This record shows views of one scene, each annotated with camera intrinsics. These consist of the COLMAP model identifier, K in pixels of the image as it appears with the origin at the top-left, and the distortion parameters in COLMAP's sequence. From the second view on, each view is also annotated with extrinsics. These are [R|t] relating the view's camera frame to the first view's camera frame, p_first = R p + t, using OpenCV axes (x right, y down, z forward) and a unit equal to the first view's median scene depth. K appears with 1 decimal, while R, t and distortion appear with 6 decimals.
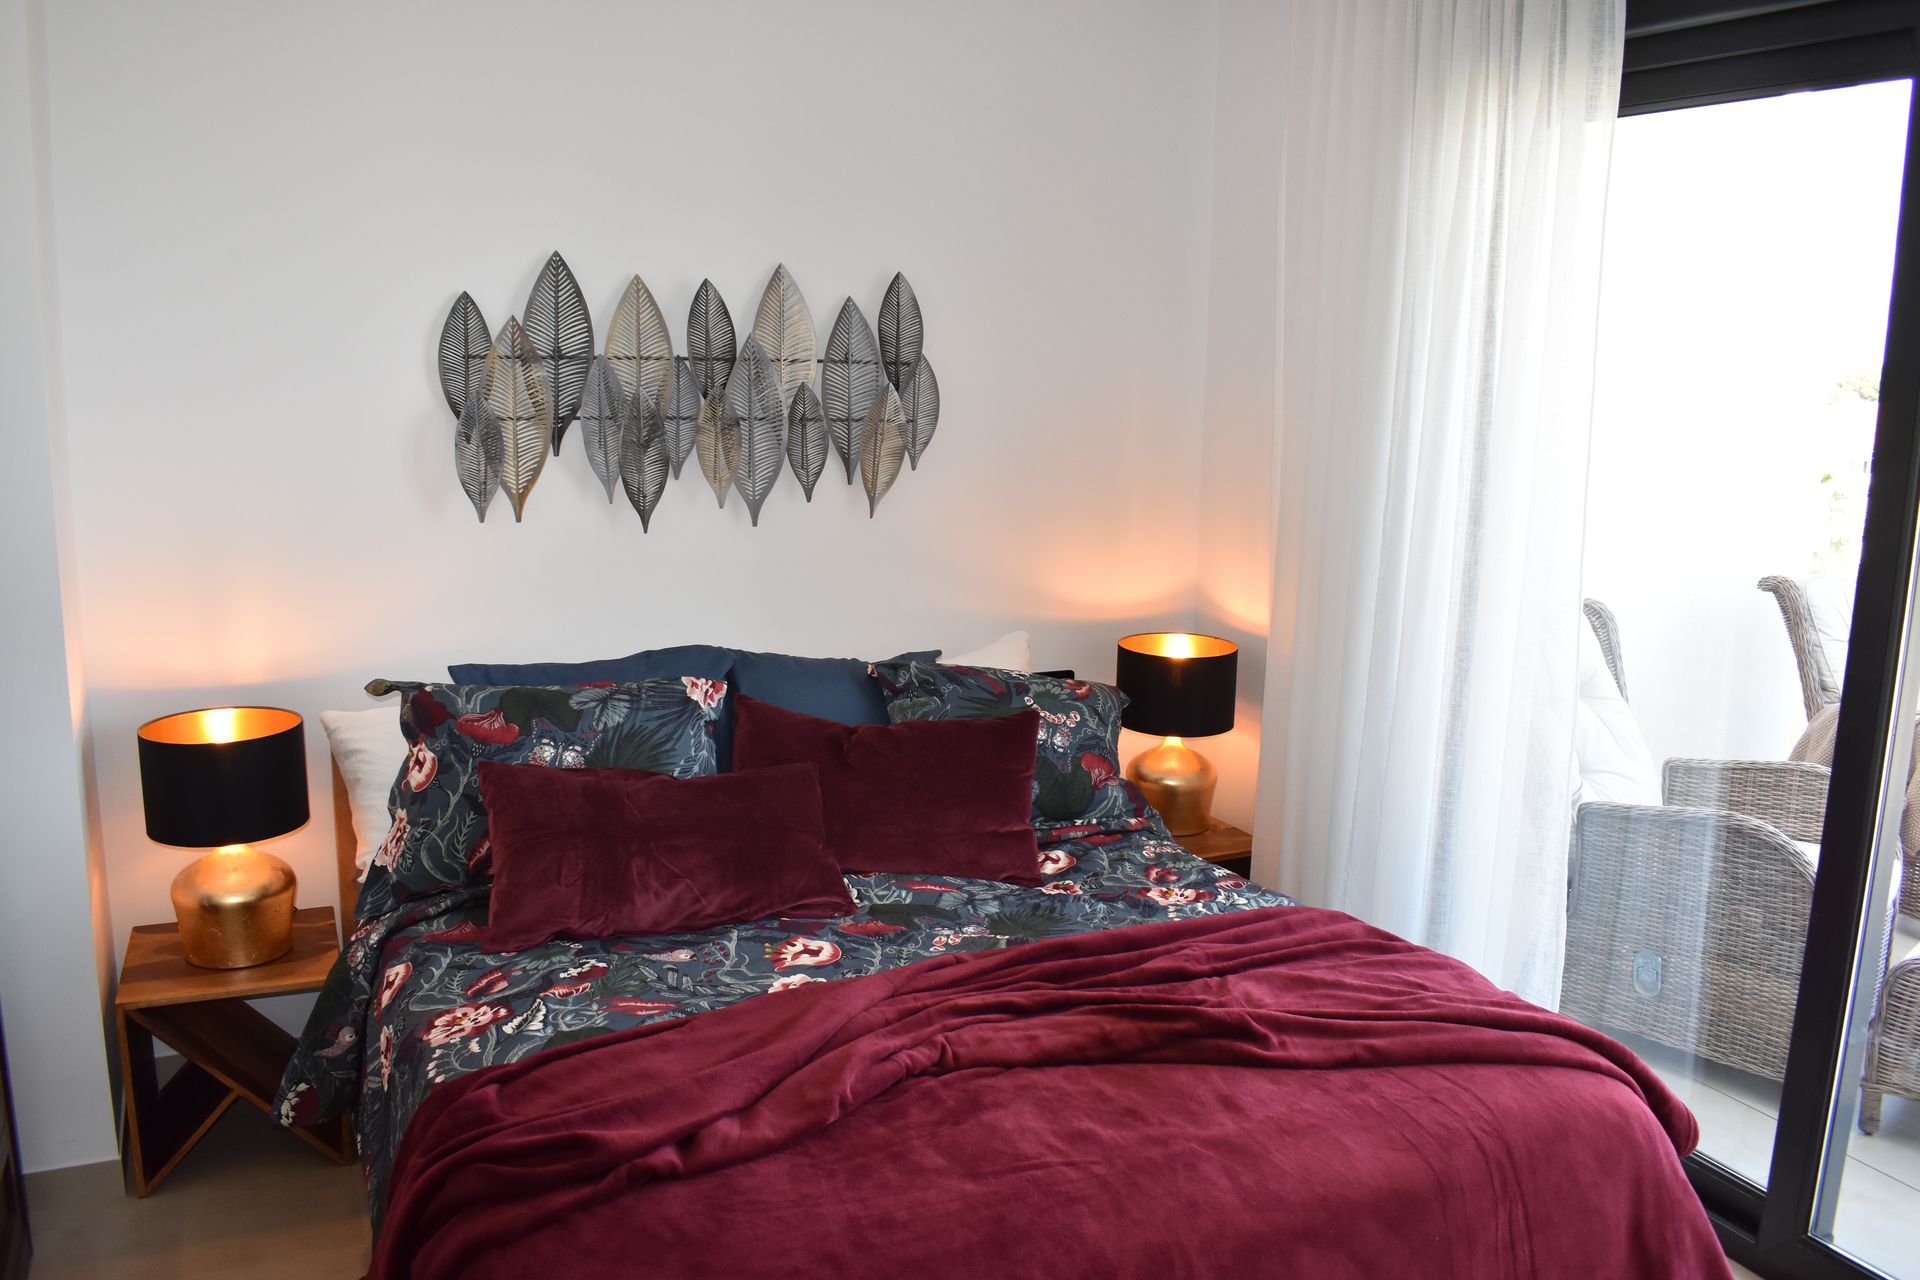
lens RADIAL K [[1529.1, 0, 968.3], [0, 1529.1, 635.8], [0, 0, 1]] dist [-0.083542, 0.007399]
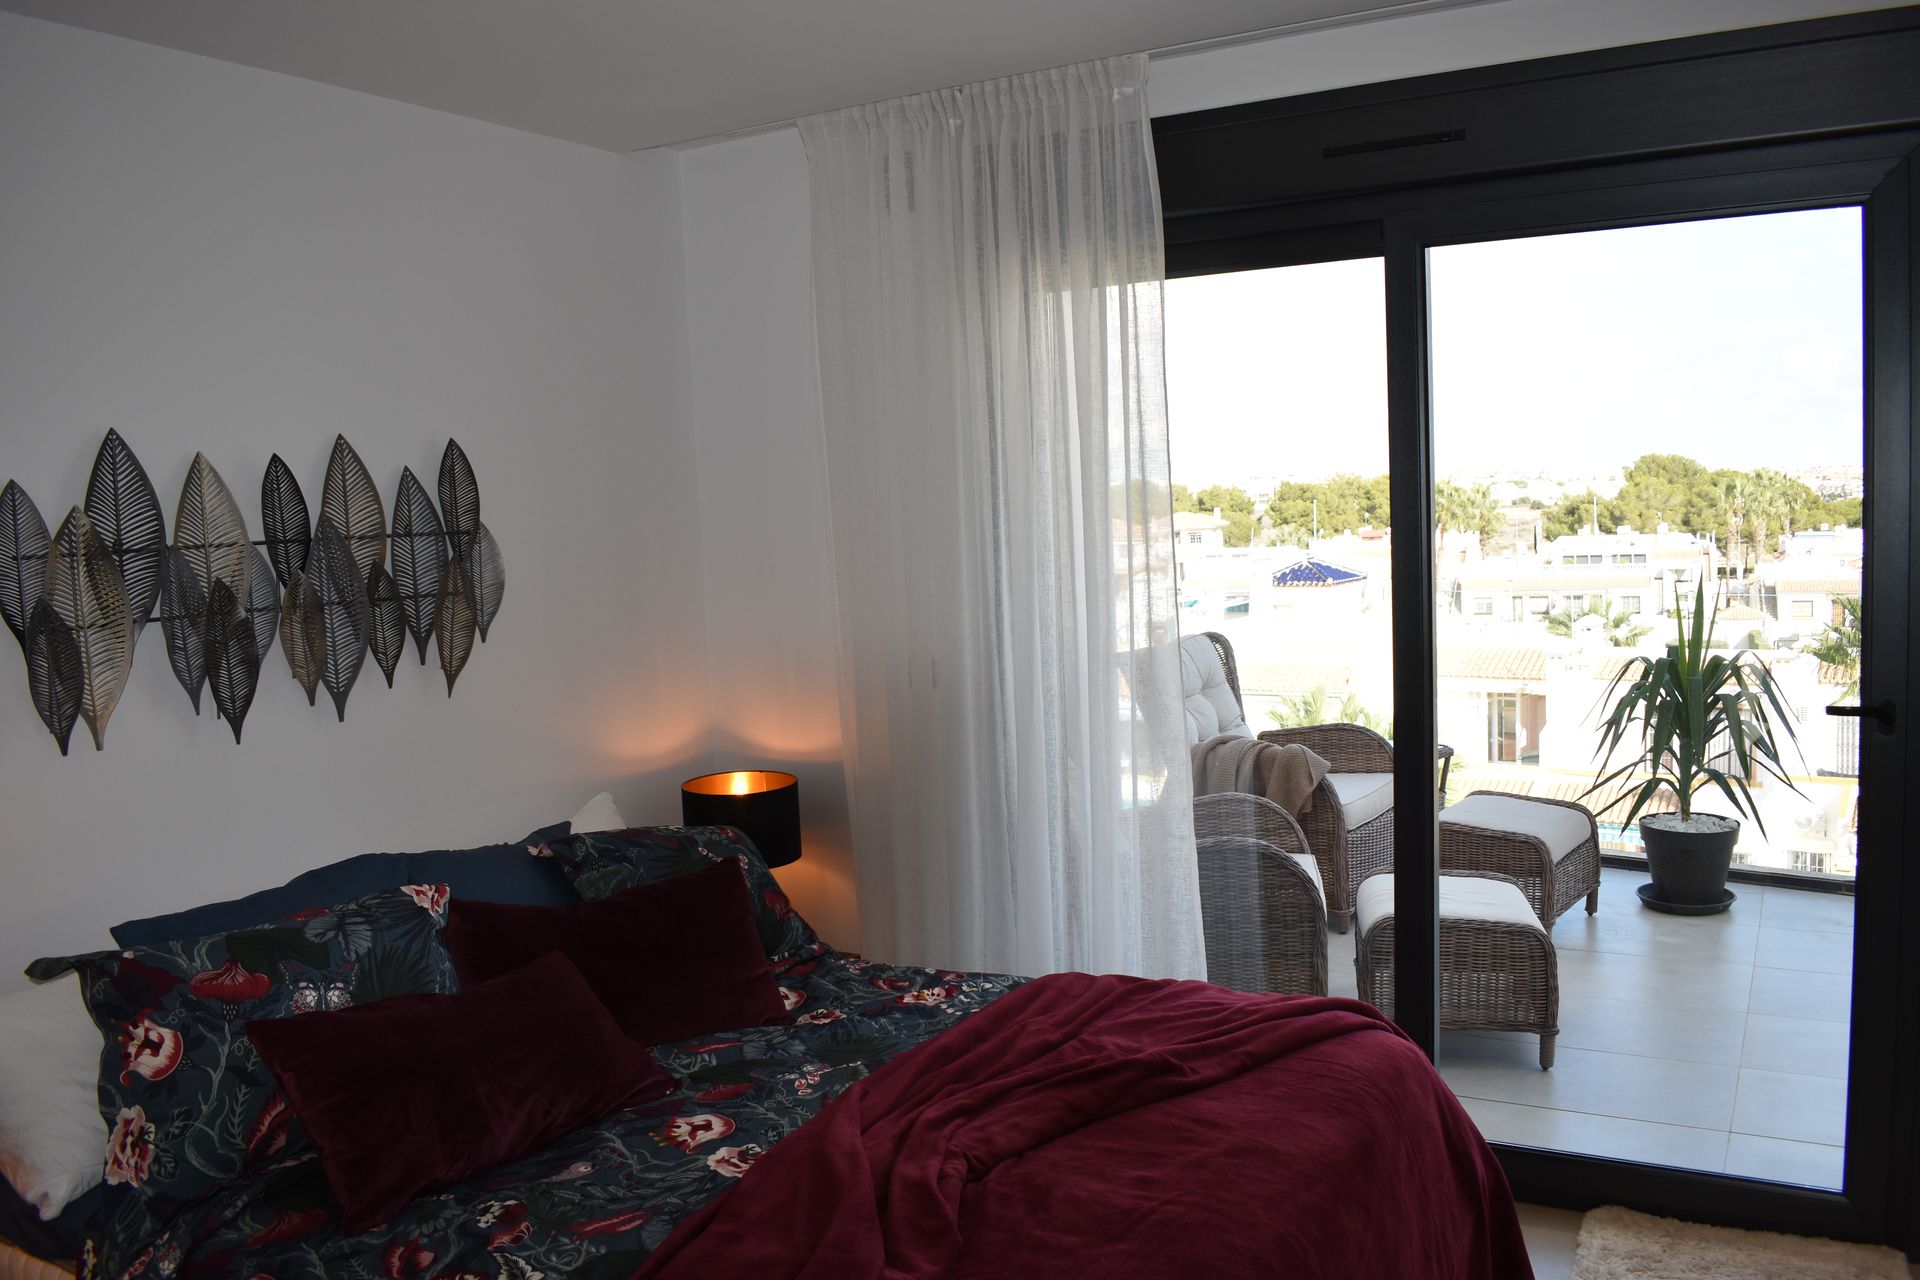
lens RADIAL K [[1529.1, 0, 968.3], [0, 1529.1, 635.7], [0, 0, 1]] dist [-0.083542, 0.007399]
pose [[0.824645, -0.108932, 0.555063, -0.401028], [0.163318, 0.985343, -0.049262, -0.021222], [-0.541561, 0.131276, 0.830348, 0.063202]]
